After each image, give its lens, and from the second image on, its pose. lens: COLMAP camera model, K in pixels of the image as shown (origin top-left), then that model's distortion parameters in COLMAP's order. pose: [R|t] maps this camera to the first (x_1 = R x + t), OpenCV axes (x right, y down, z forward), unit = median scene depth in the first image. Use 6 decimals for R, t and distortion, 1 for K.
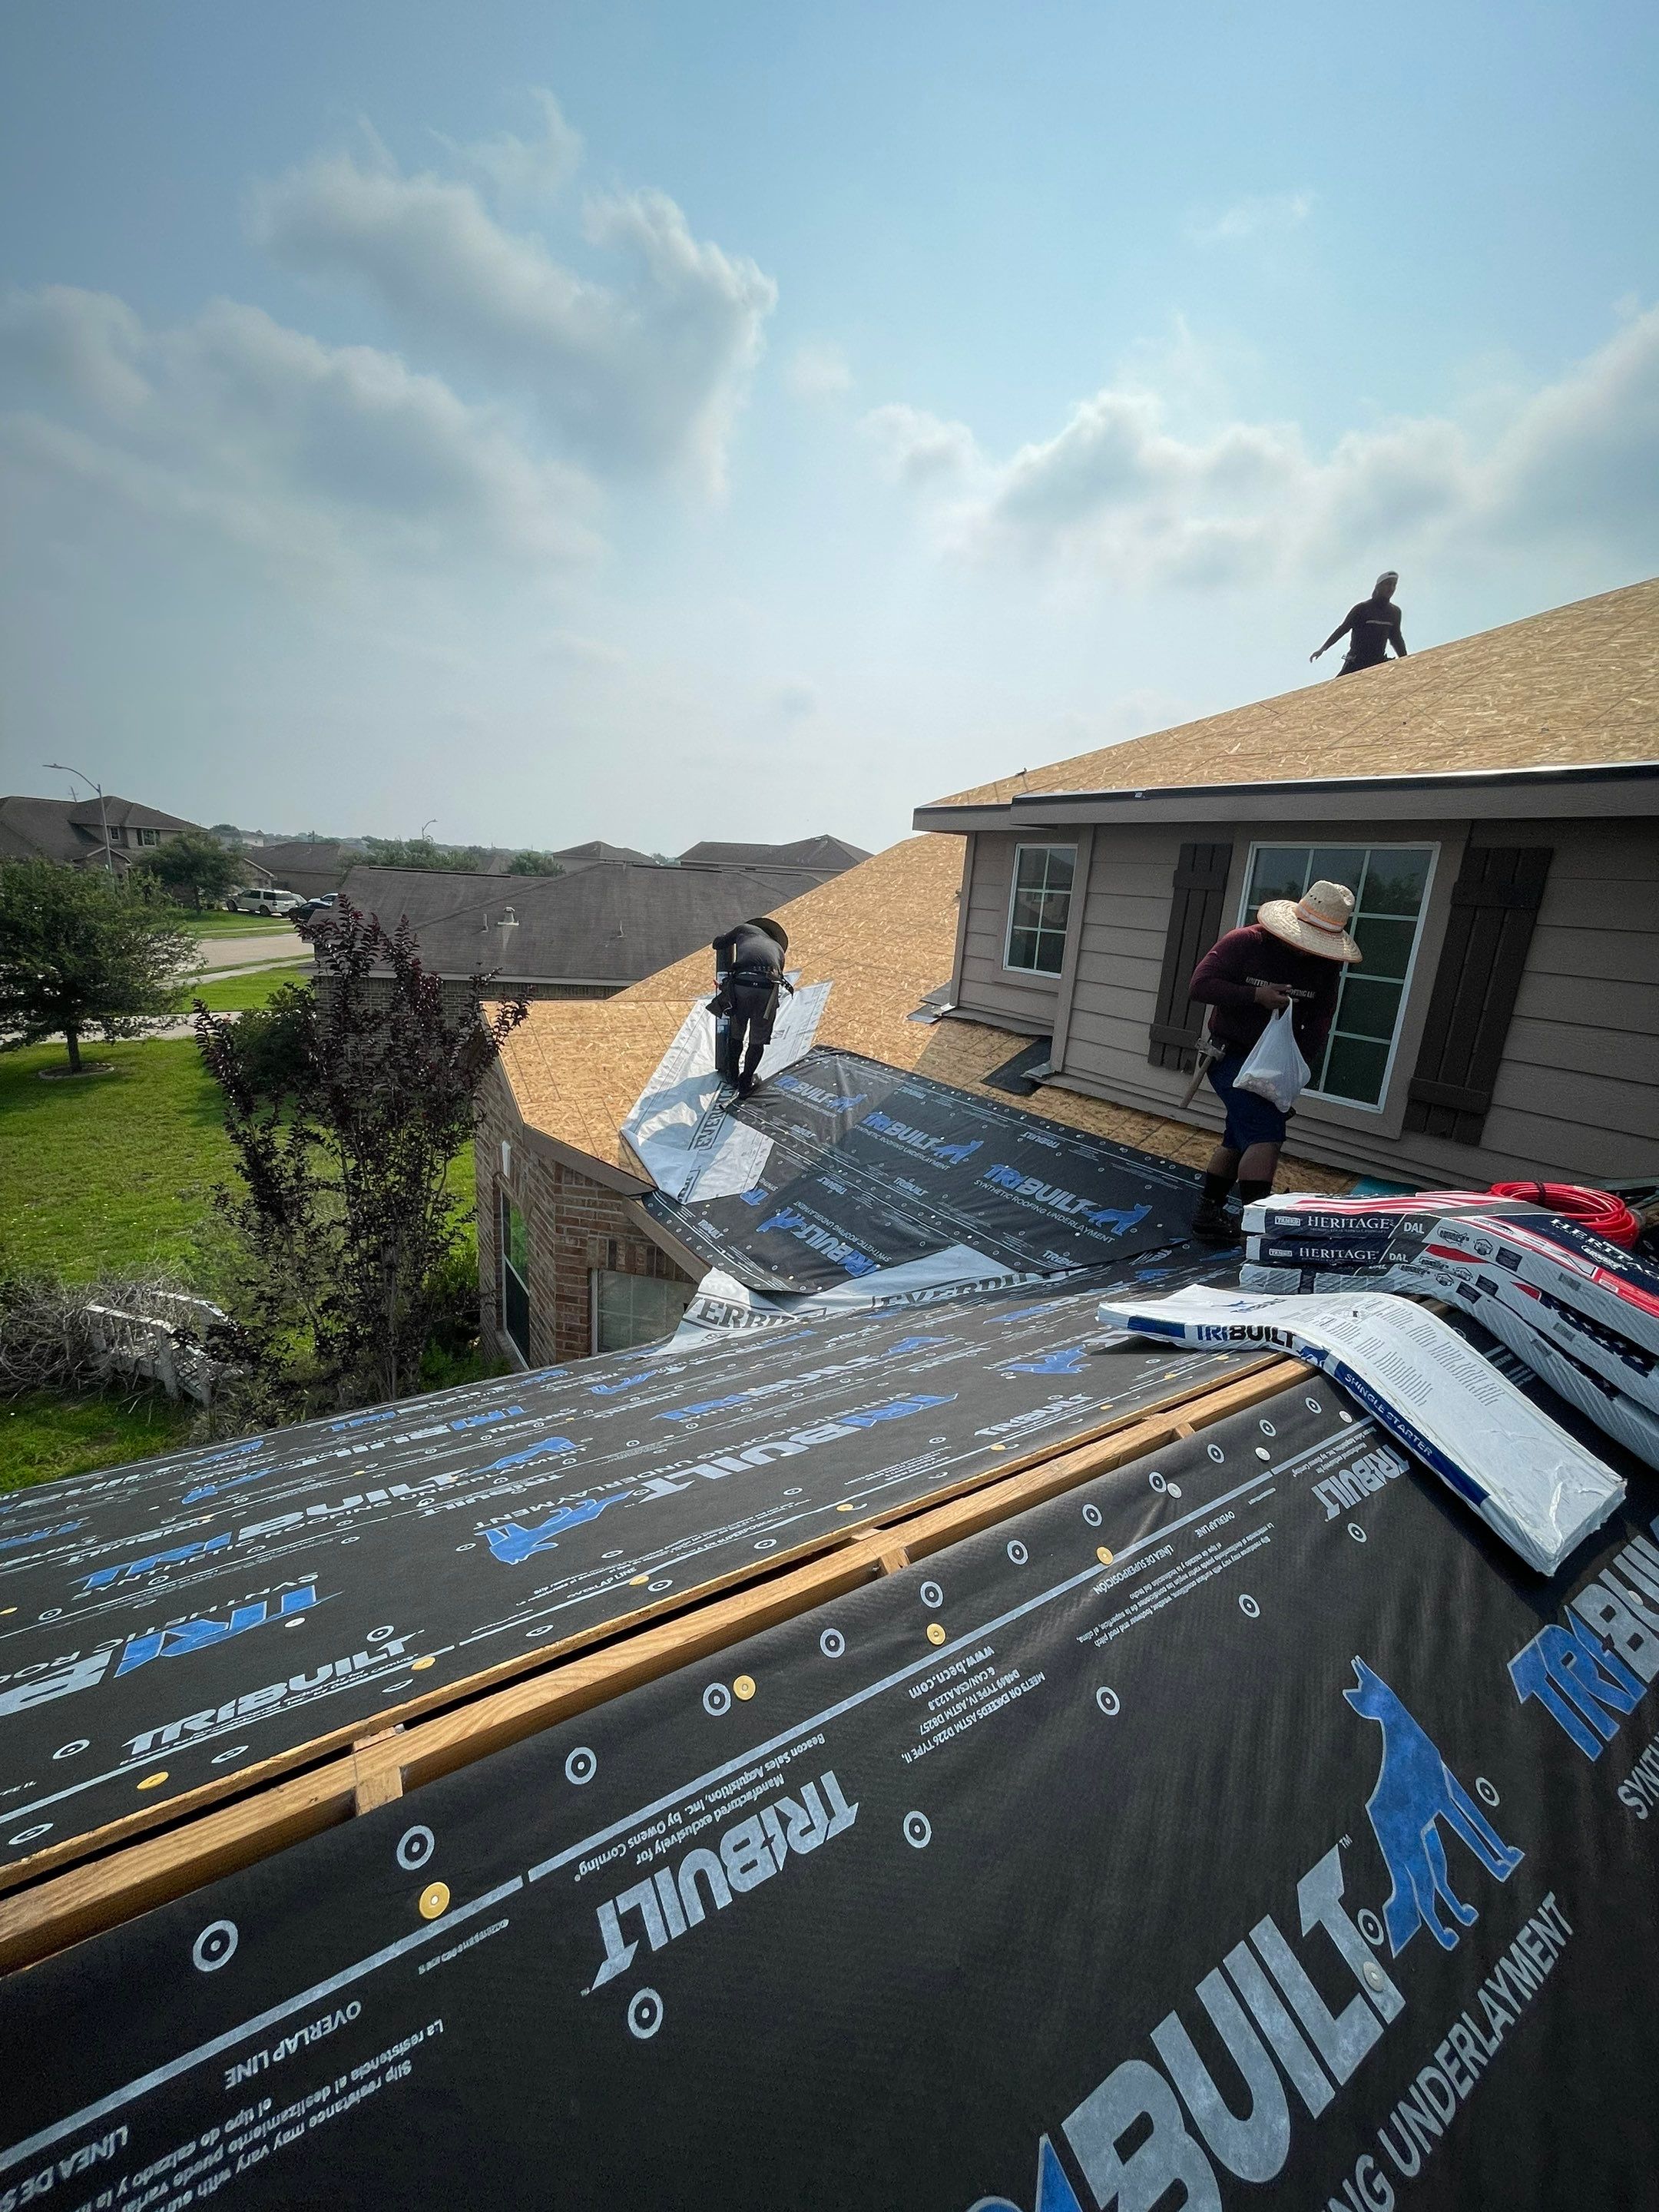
lens RADIAL K [[893.0, 0, 834.1], [0, 893.0, 1106.9], [0, 0, 1]] dist [-0.000318, -0.000502]
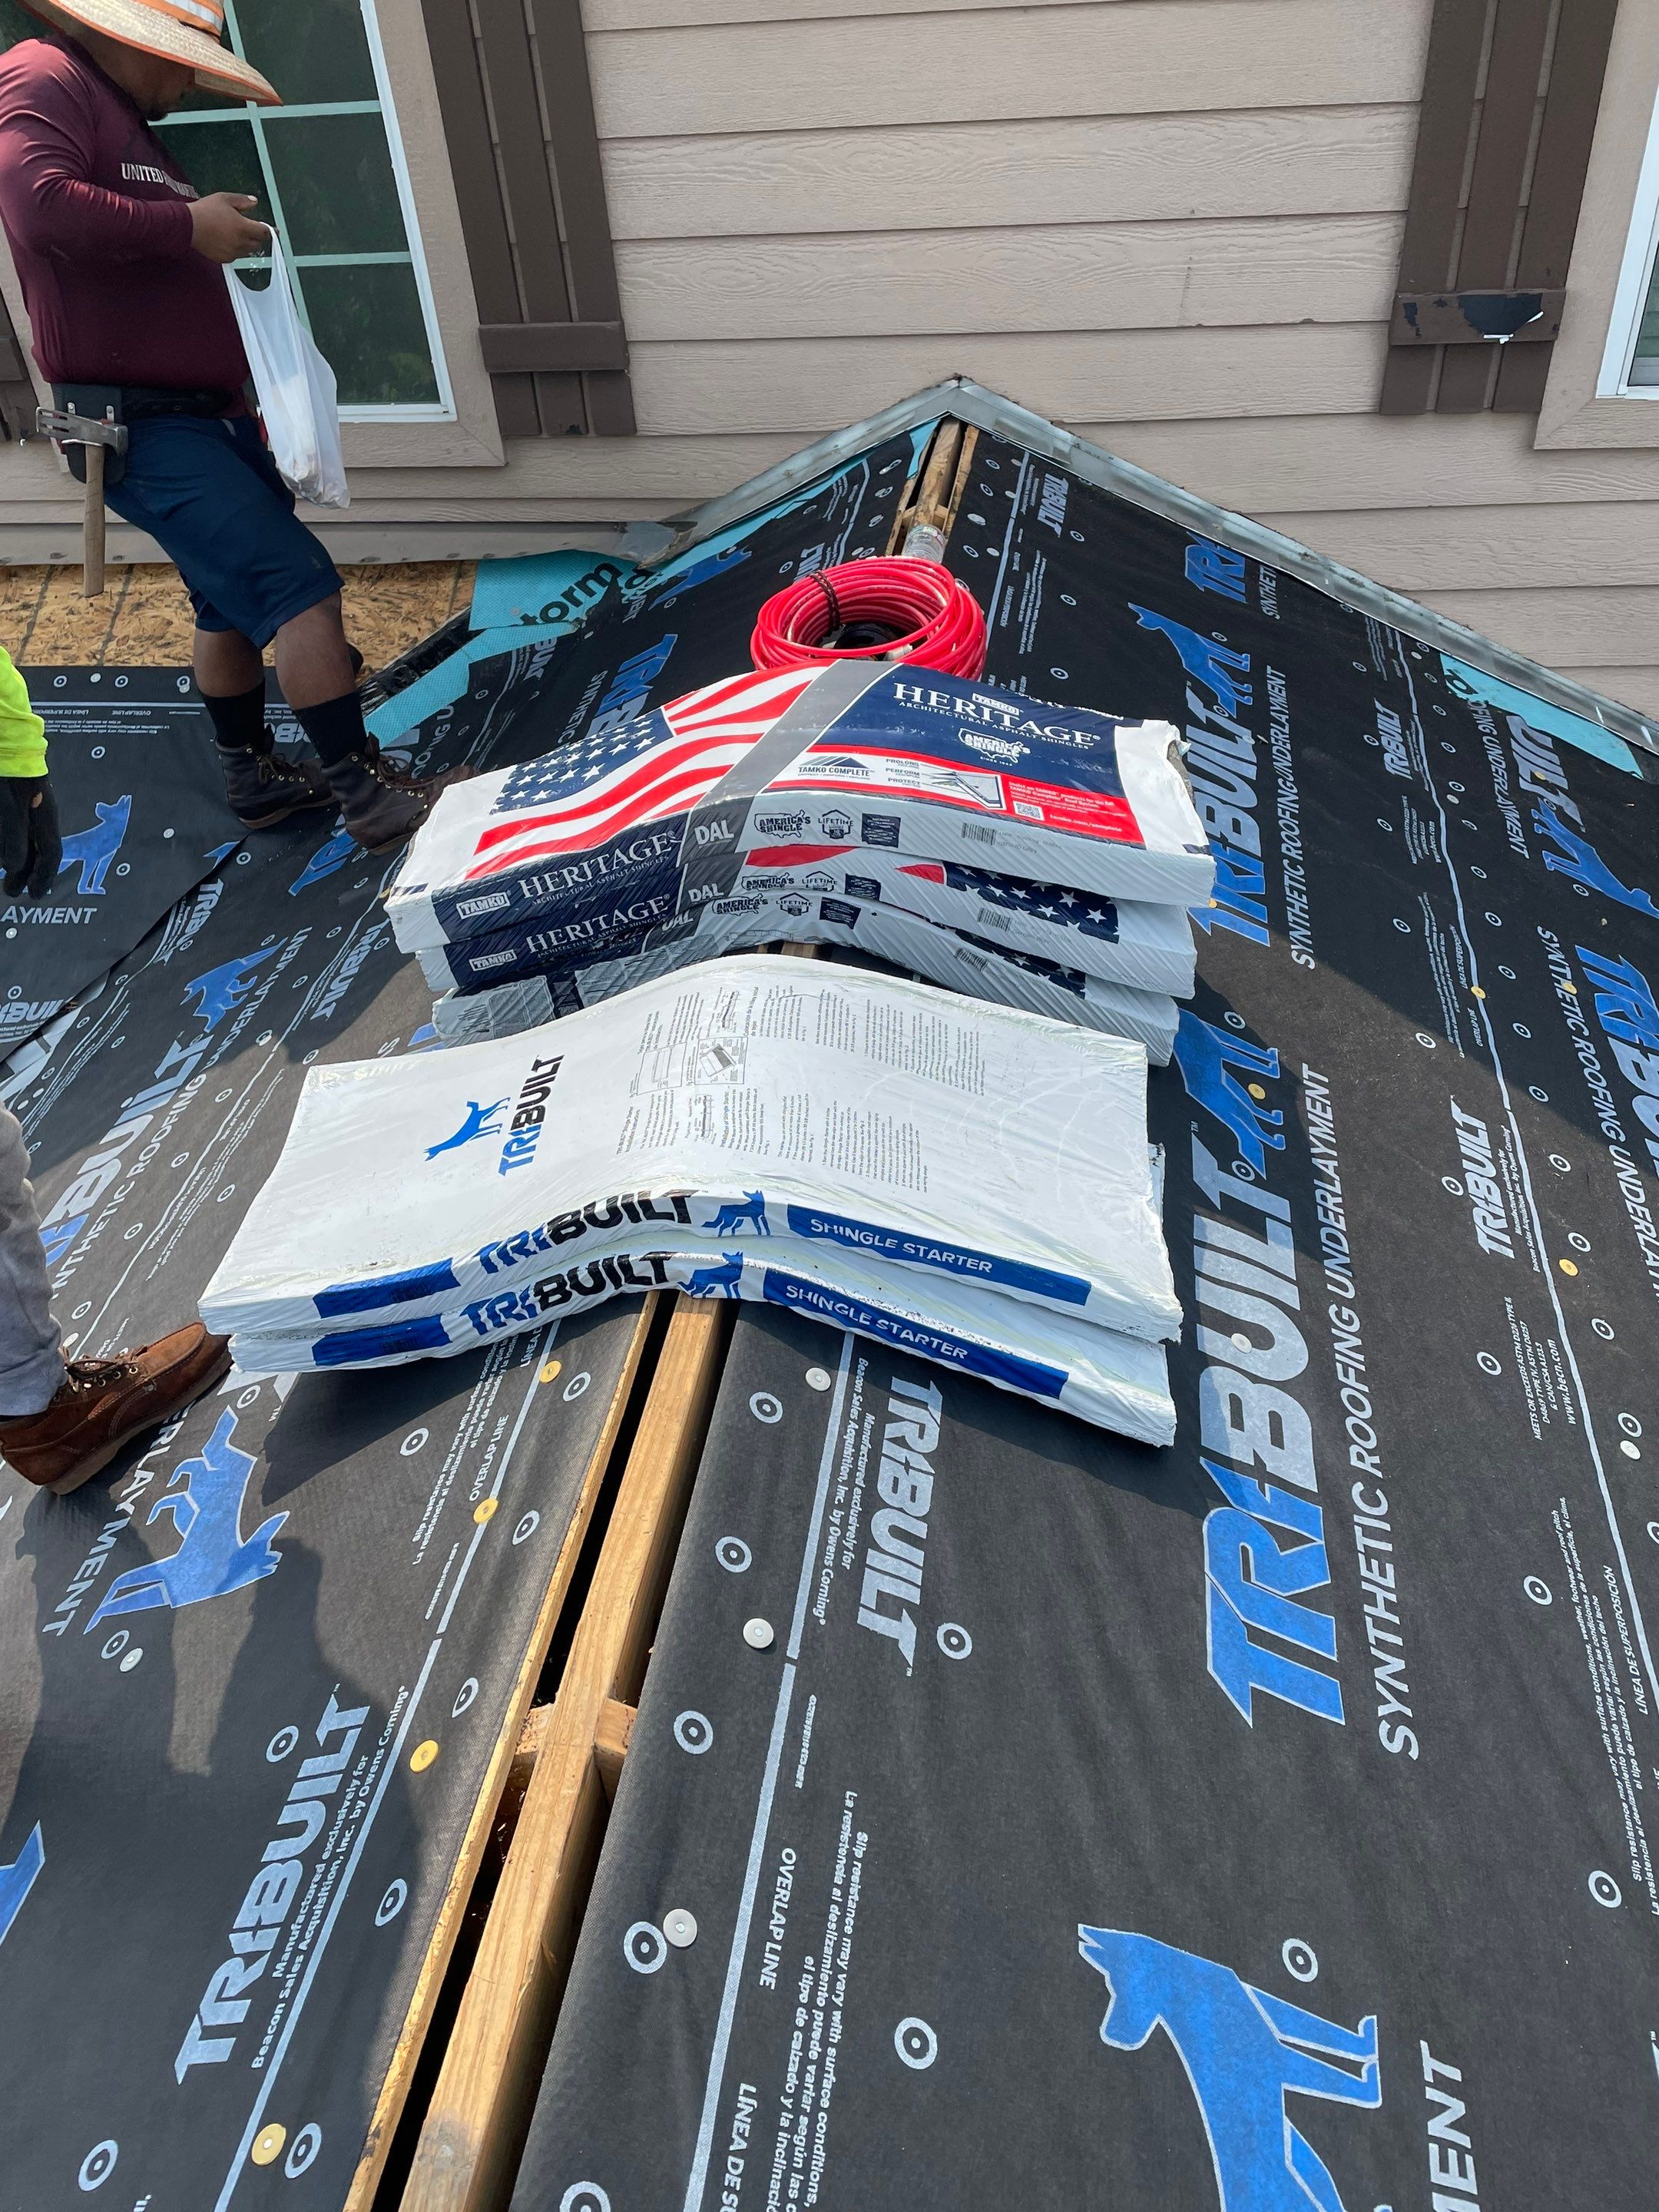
lens RADIAL K [[1680.3, 0, 829.5], [0, 1680.3, 1106.0], [0, 0, 1]] dist [0.106246, -0.142722]
pose [[0.662421, -0.550172, 0.508437, 0.145081], [0.293178, 0.814960, 0.499887, -0.175213], [-0.689380, -0.182073, 0.701145, 0.286901]]
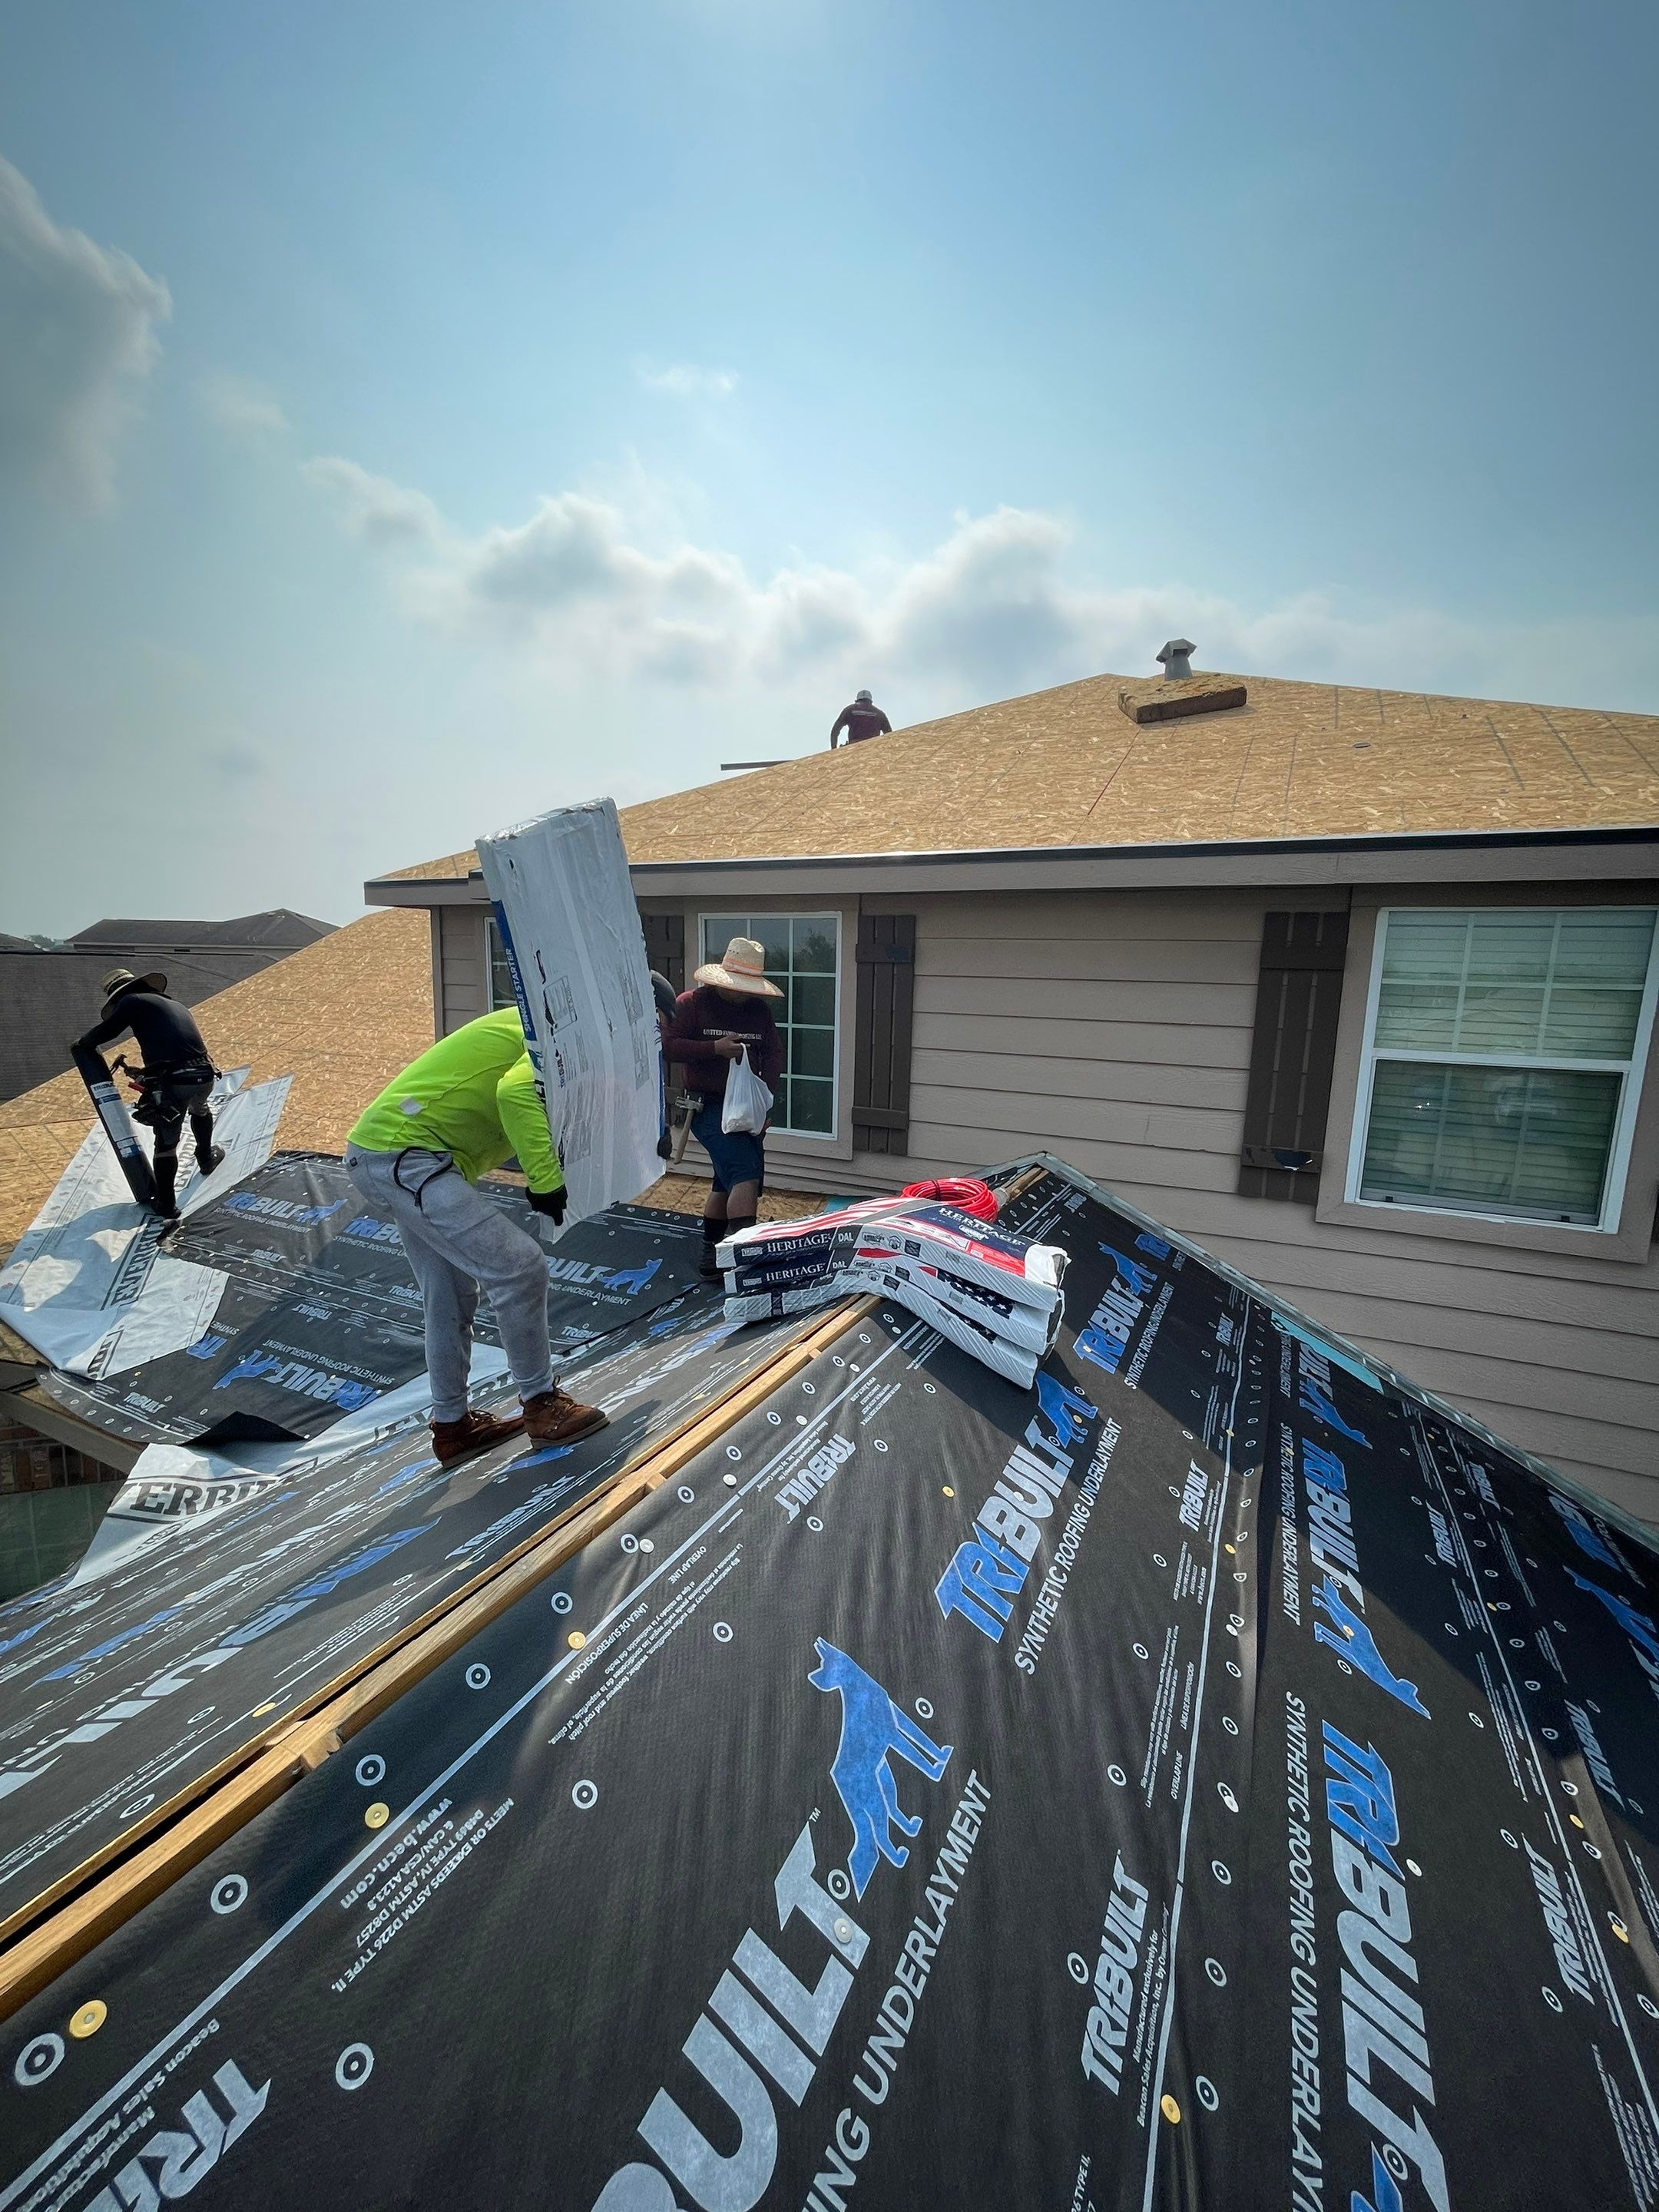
lens RADIAL K [[893.0, 0, 834.1], [0, 893.0, 1106.9], [0, 0, 1]] dist [-0.000318, -0.000502]
pose [[0.860545, -0.122379, 0.494455, 0.077256], [0.158626, 0.986826, -0.031830, 0.001772], [-0.484045, 0.105824, 0.868620, -0.025882]]
